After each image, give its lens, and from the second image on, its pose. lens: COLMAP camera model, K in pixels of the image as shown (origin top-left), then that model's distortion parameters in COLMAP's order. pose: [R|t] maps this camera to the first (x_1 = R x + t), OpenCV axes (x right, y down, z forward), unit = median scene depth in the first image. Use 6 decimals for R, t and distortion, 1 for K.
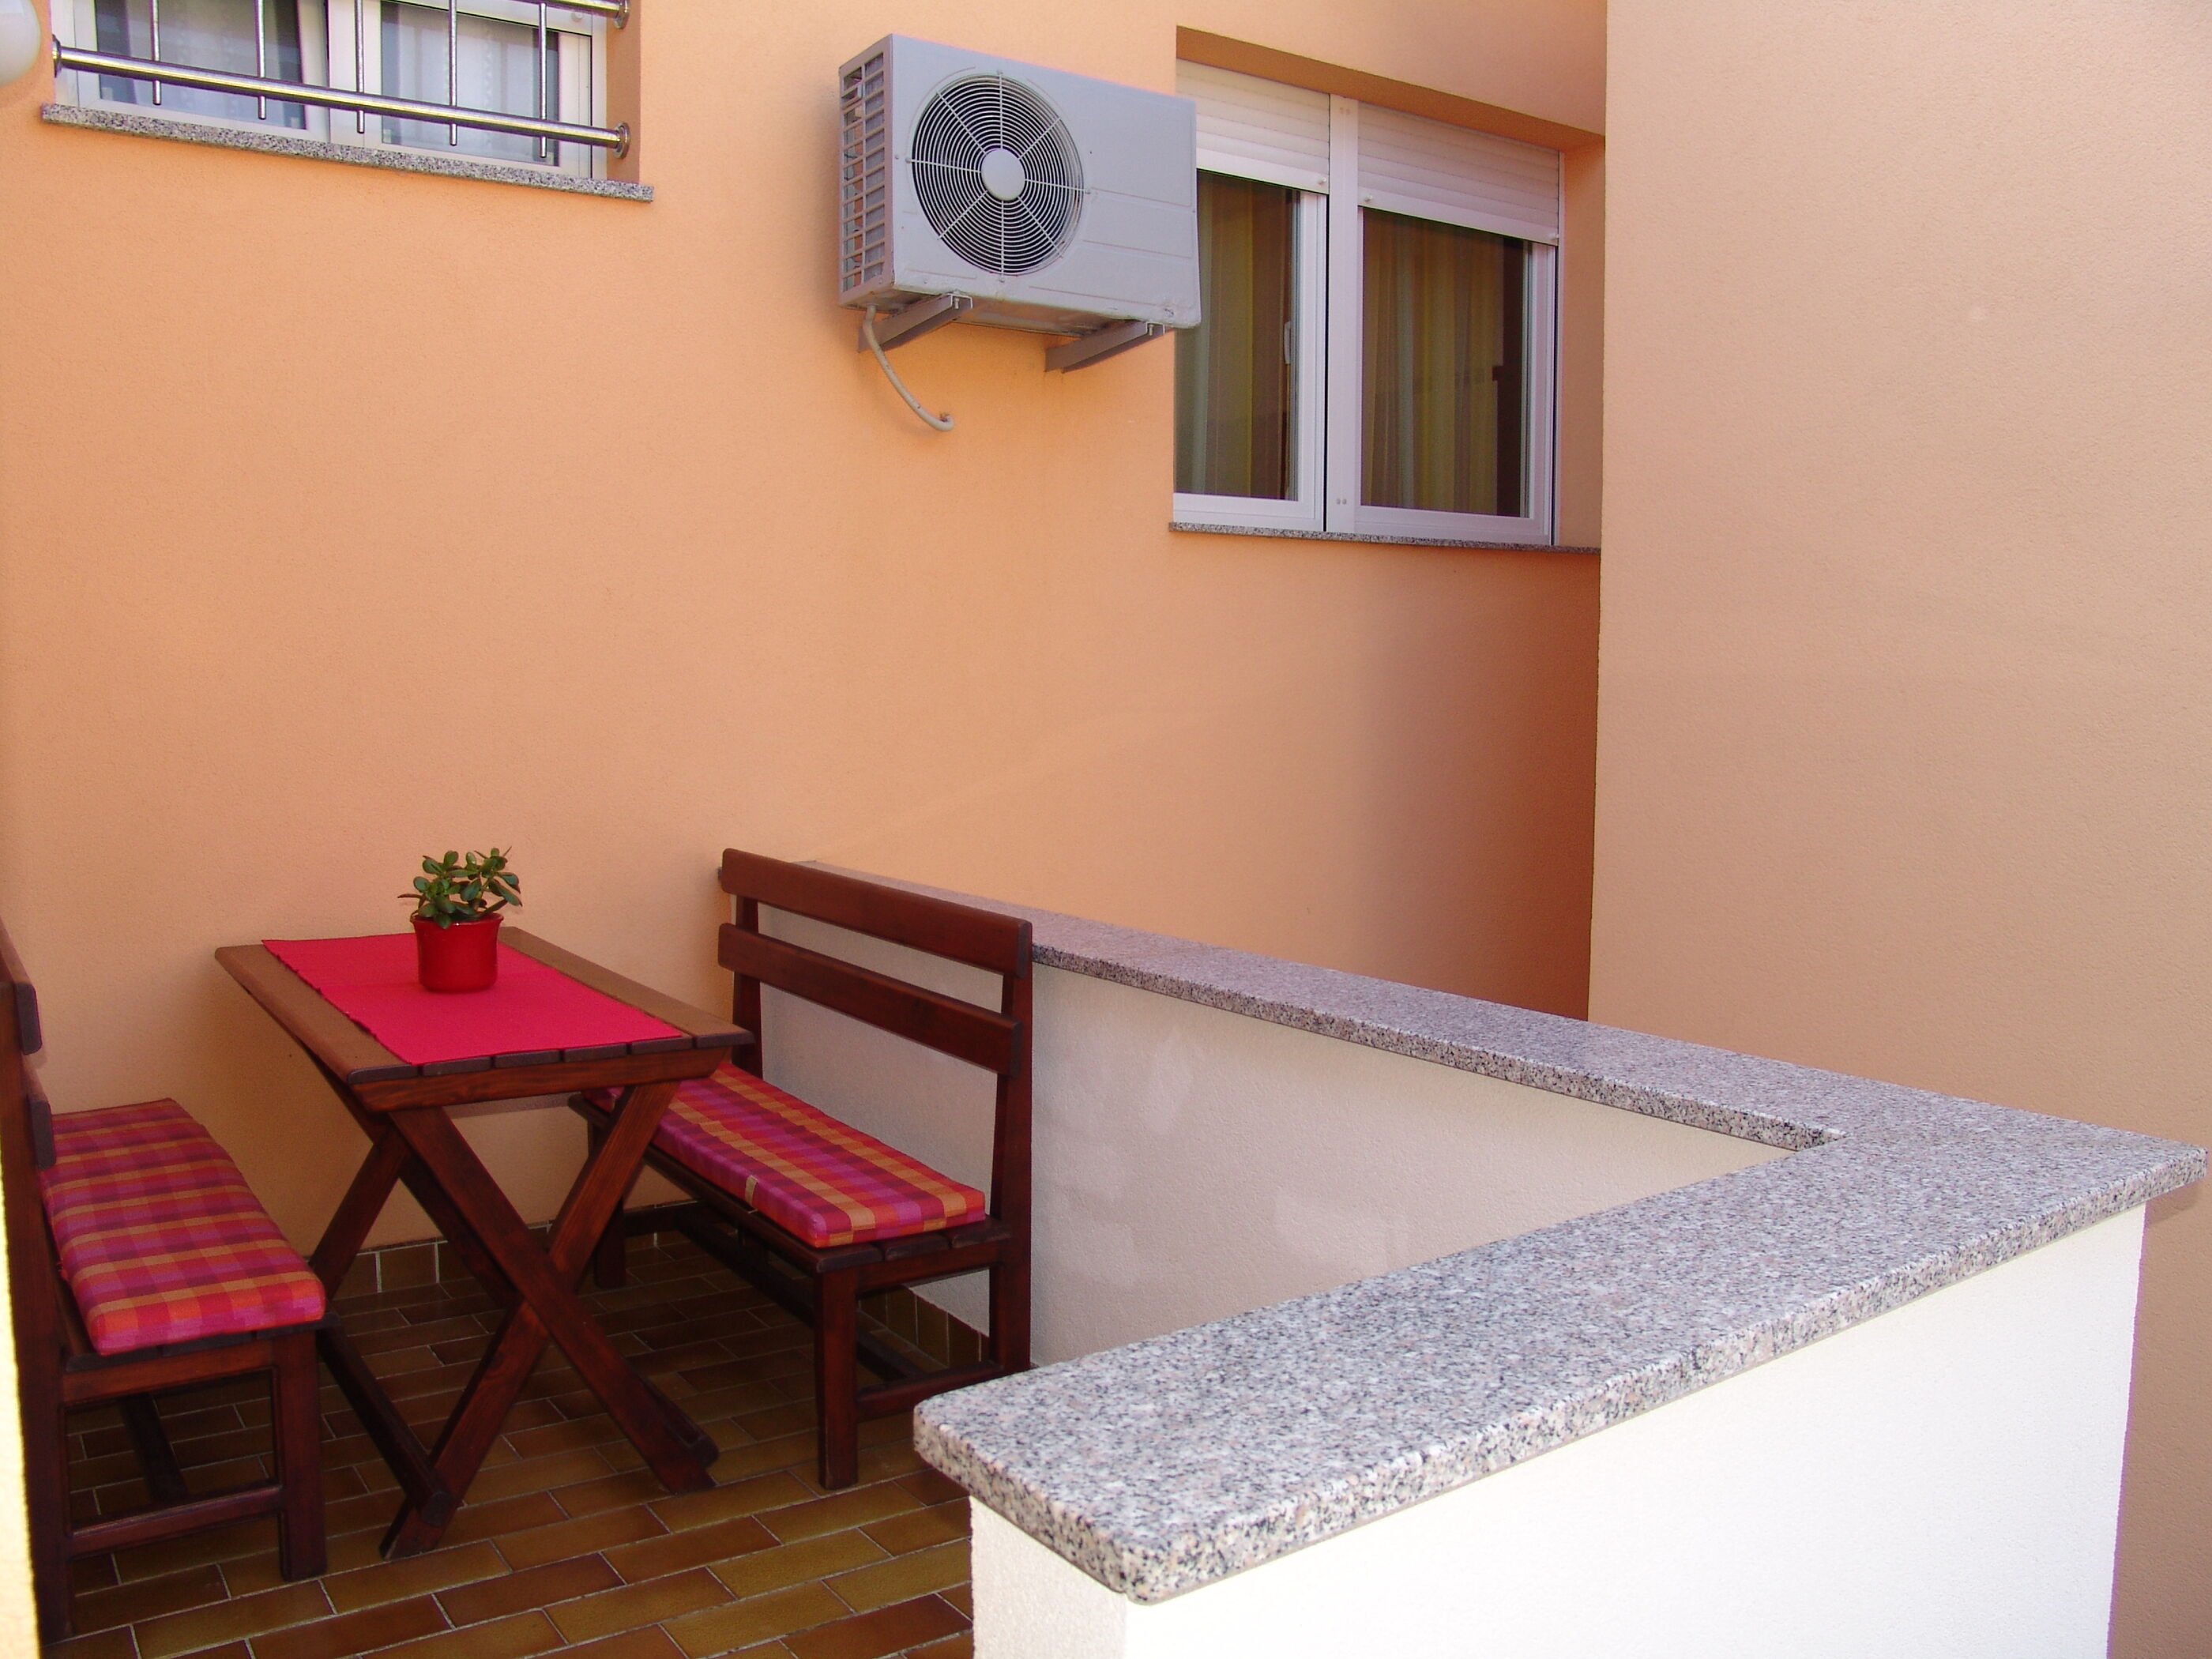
lens RADIAL K [[1839.8, 0, 1074.4], [0, 1839.8, 829.8], [0, 0, 1]] dist [-0.155038, 0.132441]
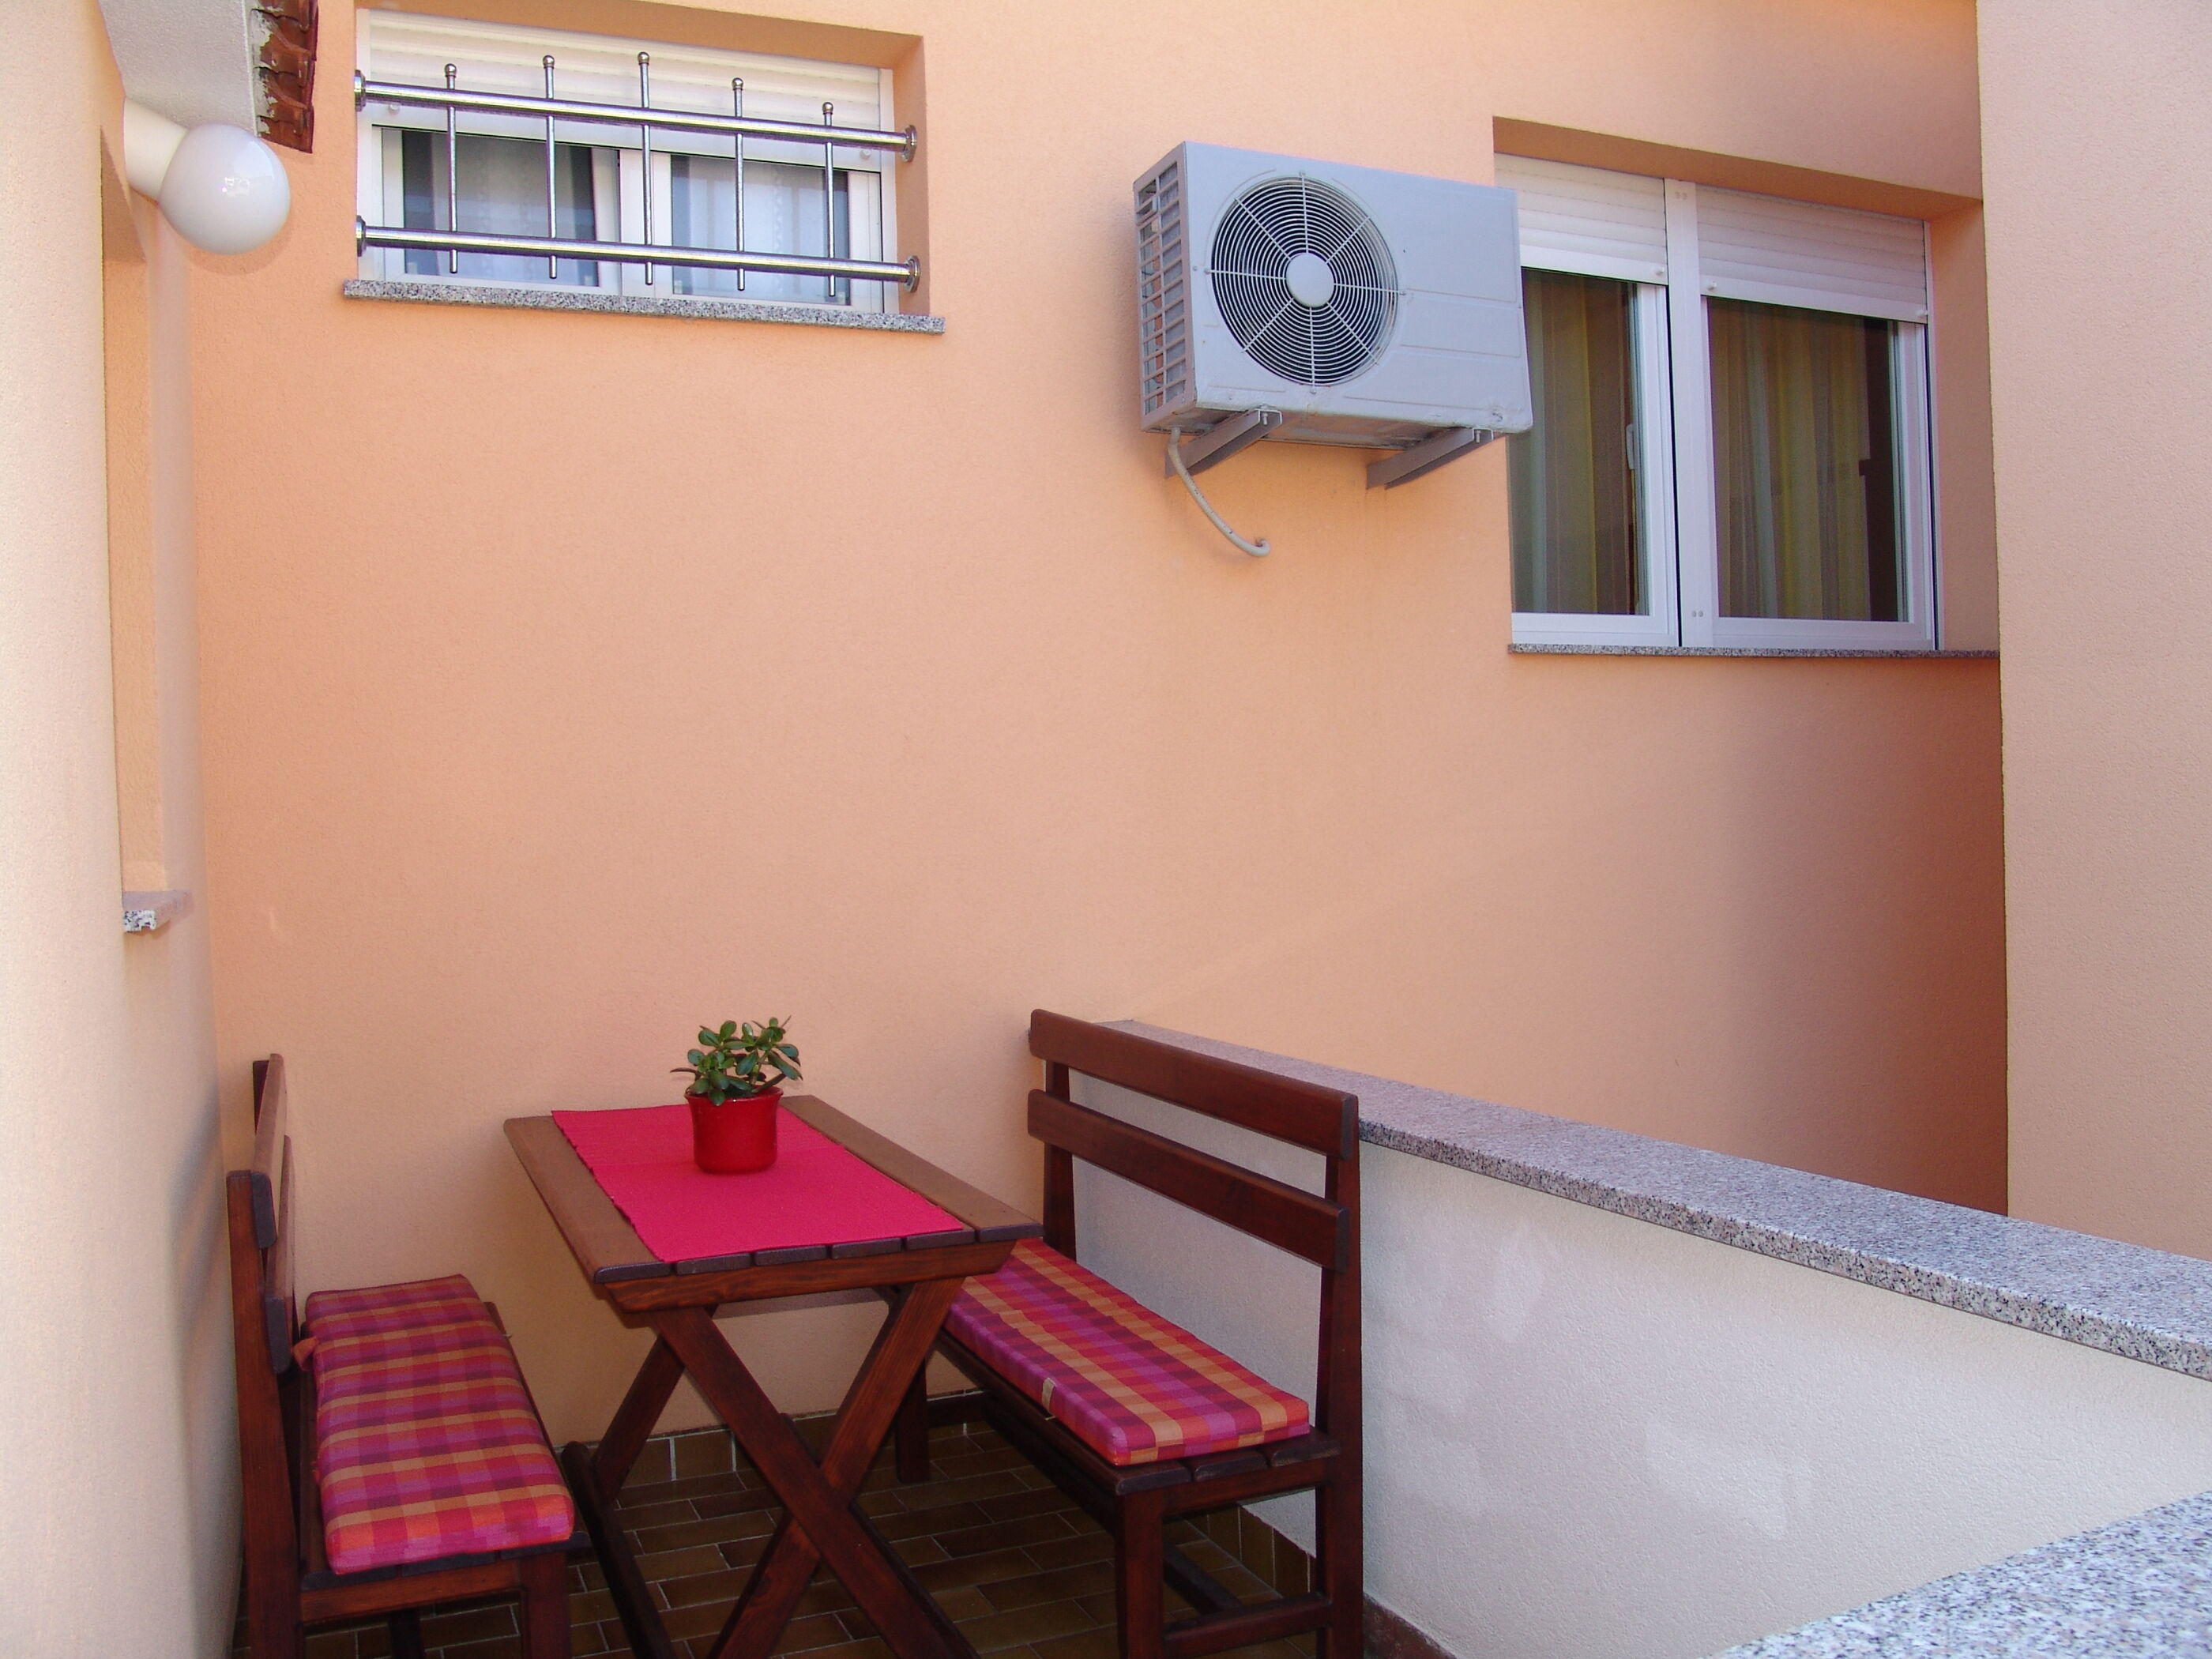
lens RADIAL K [[1824.7, 0, 1083.5], [0, 1824.7, 841.9], [0, 0, 1]] dist [-0.165336, 0.126280]
pose [[0.981862, -0.028624, -0.187426, 0.012742], [0.015688, 0.997414, -0.070140, -0.010961], [0.188949, 0.065928, 0.979771, 0.101199]]
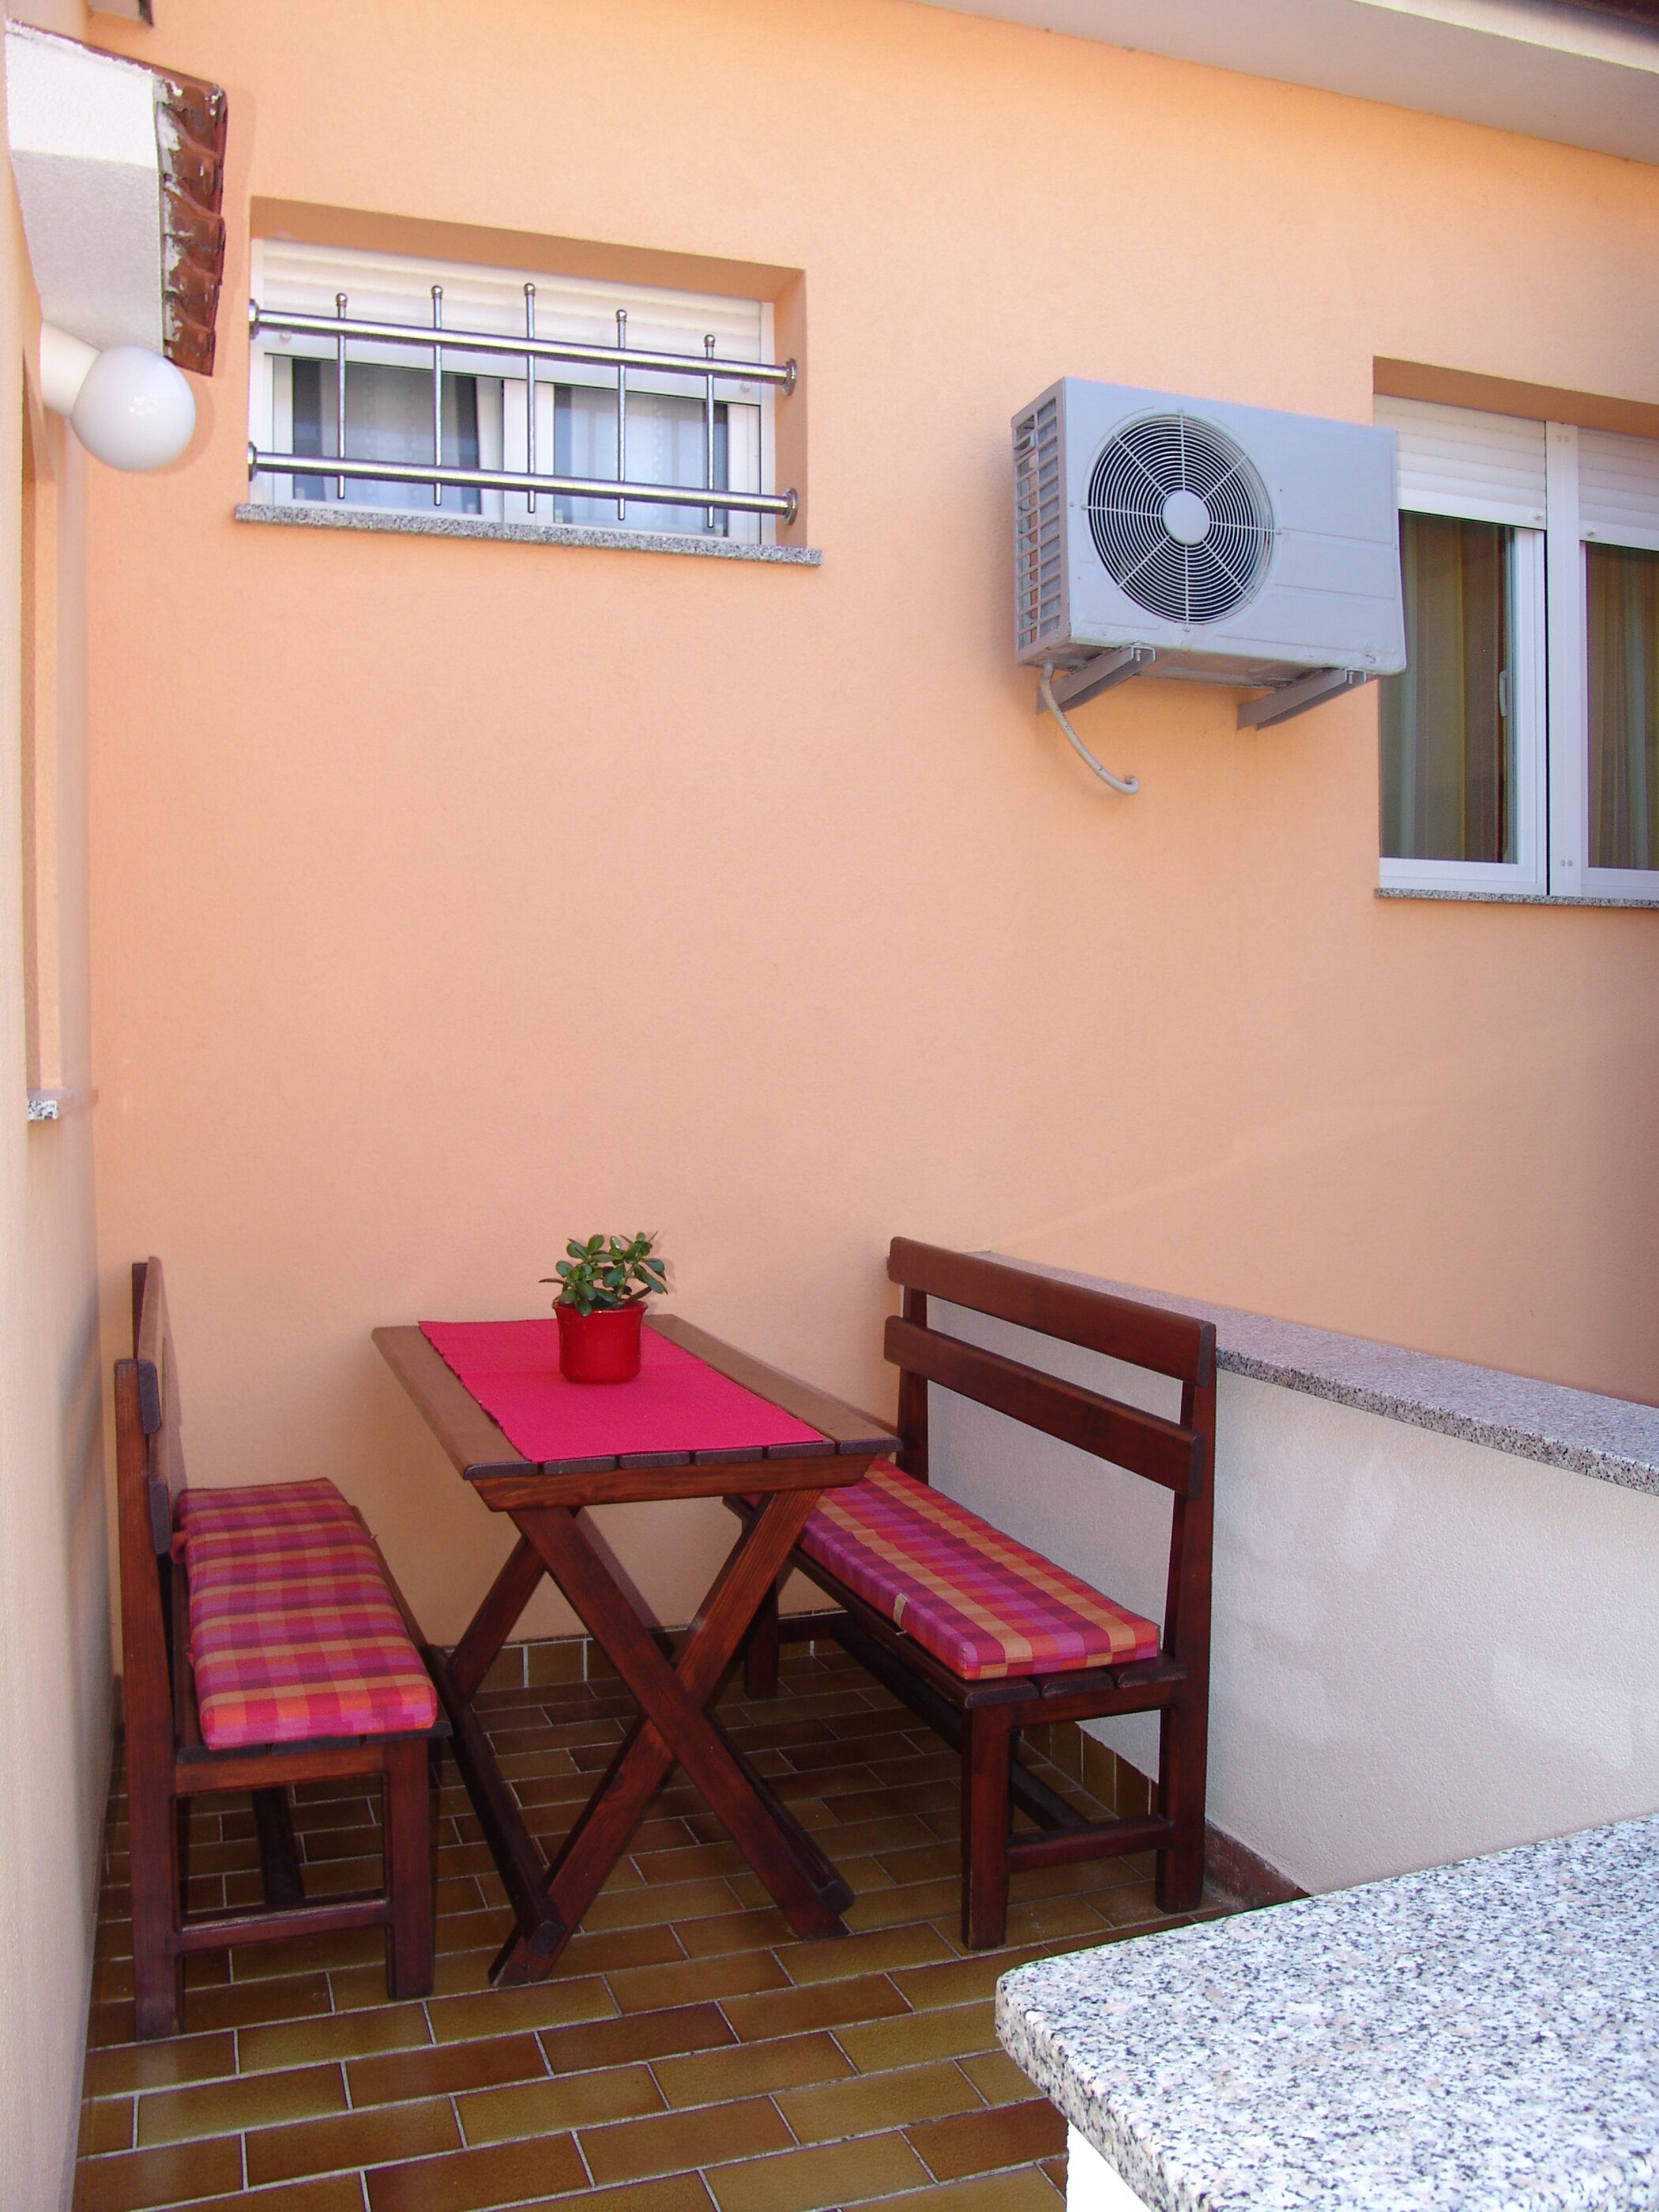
lens RADIAL K [[1824.7, 0, 836.3], [0, 1824.7, 1118.6], [0, 0, 1]] dist [-0.165336, 0.126280]
pose [[0.970632, 0.000893, -0.240567, 0.008341], [-0.014151, 0.998474, -0.053388, 0.000107], [0.240152, 0.055225, 0.969163, 0.088933]]
